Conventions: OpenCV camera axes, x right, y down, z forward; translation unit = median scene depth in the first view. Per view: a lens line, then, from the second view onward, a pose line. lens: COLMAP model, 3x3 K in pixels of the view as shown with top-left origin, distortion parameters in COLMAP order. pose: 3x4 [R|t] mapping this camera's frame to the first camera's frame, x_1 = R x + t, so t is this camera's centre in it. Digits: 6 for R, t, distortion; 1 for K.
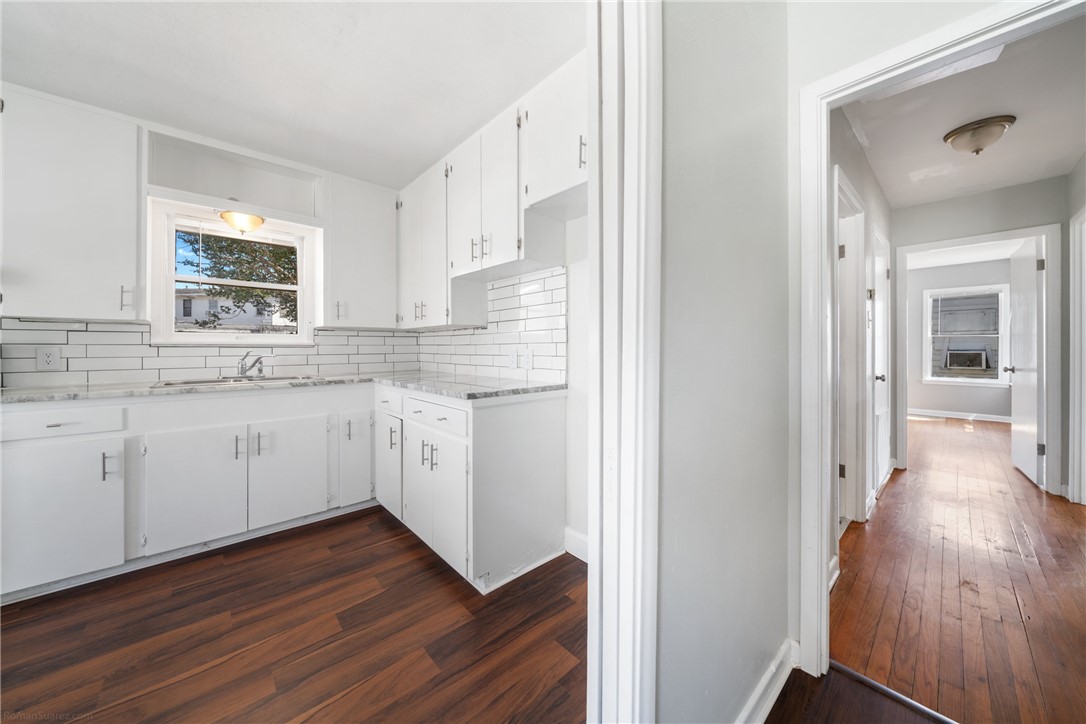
lens RADIAL K [[375.9, 0, 532.9], [0, 375.9, 347.8], [0, 0, 1]] dist [-0.002011, -0.000102]
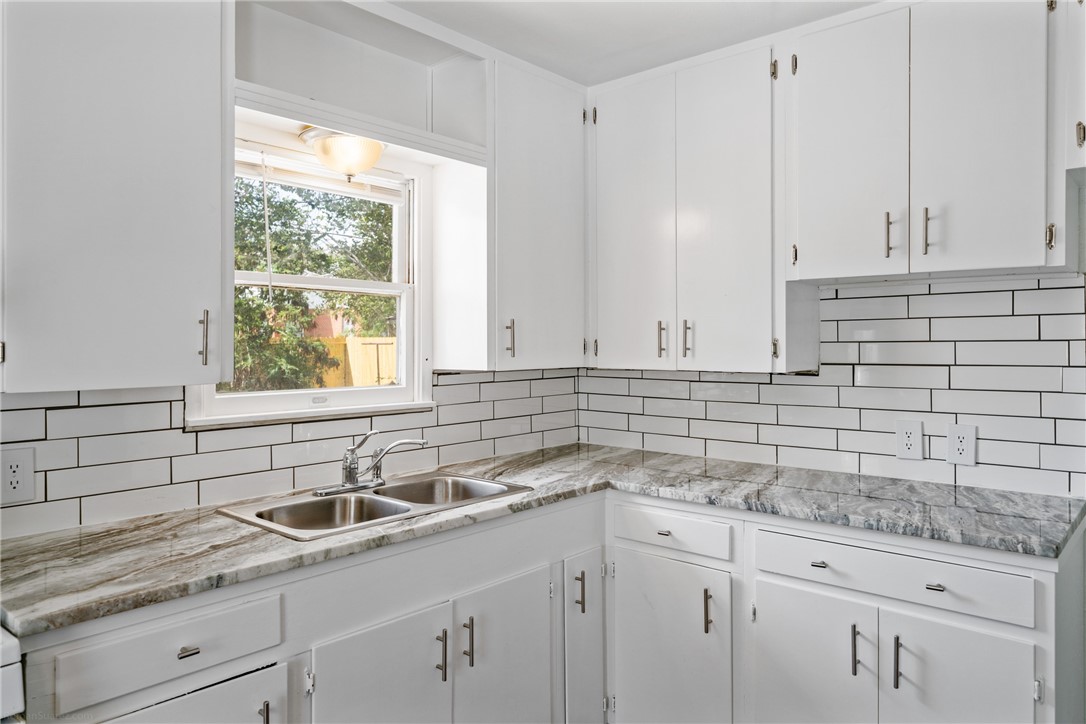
lens RADIAL K [[732.5, 0, 536.0], [0, 732.5, 344.8], [0, 0, 1]] dist [0.004963, 0.002899]
pose [[0.992692, -0.002353, 0.120656, -0.732176], [0.002118, 0.999996, 0.002083, -0.112631], [-0.120660, -0.001812, 0.992692, 0.079663]]
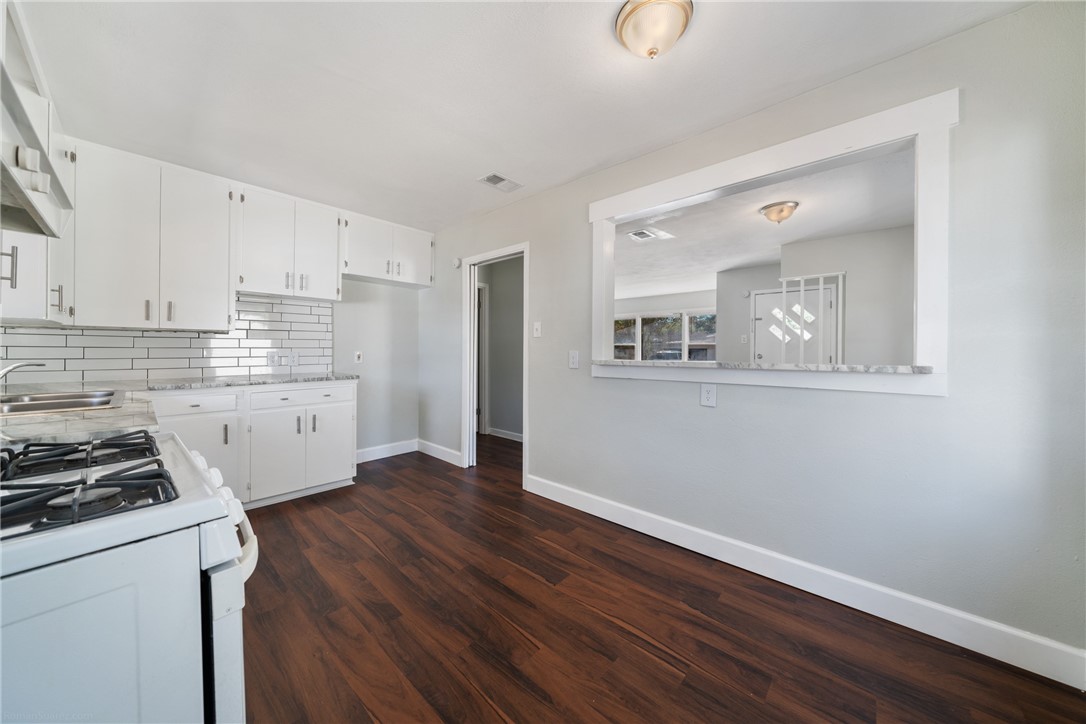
lens RADIAL K [[370.0, 0, 538.0], [0, 370.0, 351.0], [0, 0, 1]] dist [-0.001631, -0.000103]
pose [[-0.105316, -0.002077, 0.994437, -1.575407], [-0.002758, 0.999995, 0.001796, -0.005257], [-0.994435, -0.002553, -0.105321, 0.223778]]
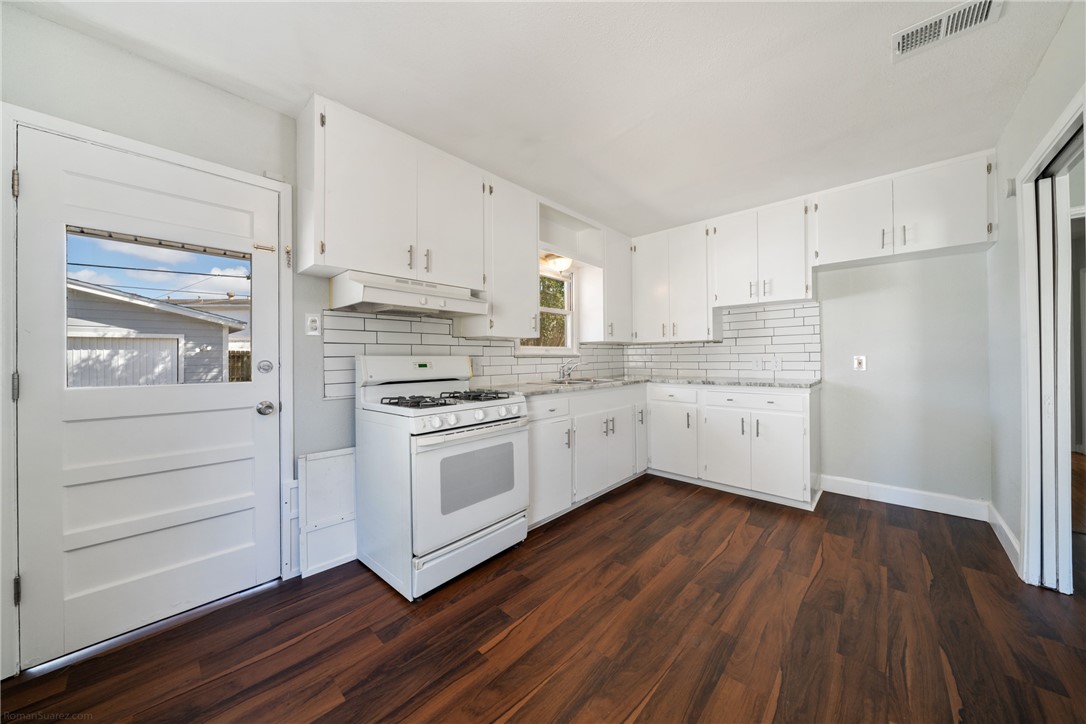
lens RADIAL K [[367.3, 0, 538.0], [0, 367.3, 356.5], [0, 0, 1]] dist [-0.004242, -0.000073]
pose [[0.995553, -0.008337, 0.093829, -1.097119], [0.008704, 0.999956, -0.003506, -0.001215], [-0.093795, 0.004307, 0.995582, -0.334798]]
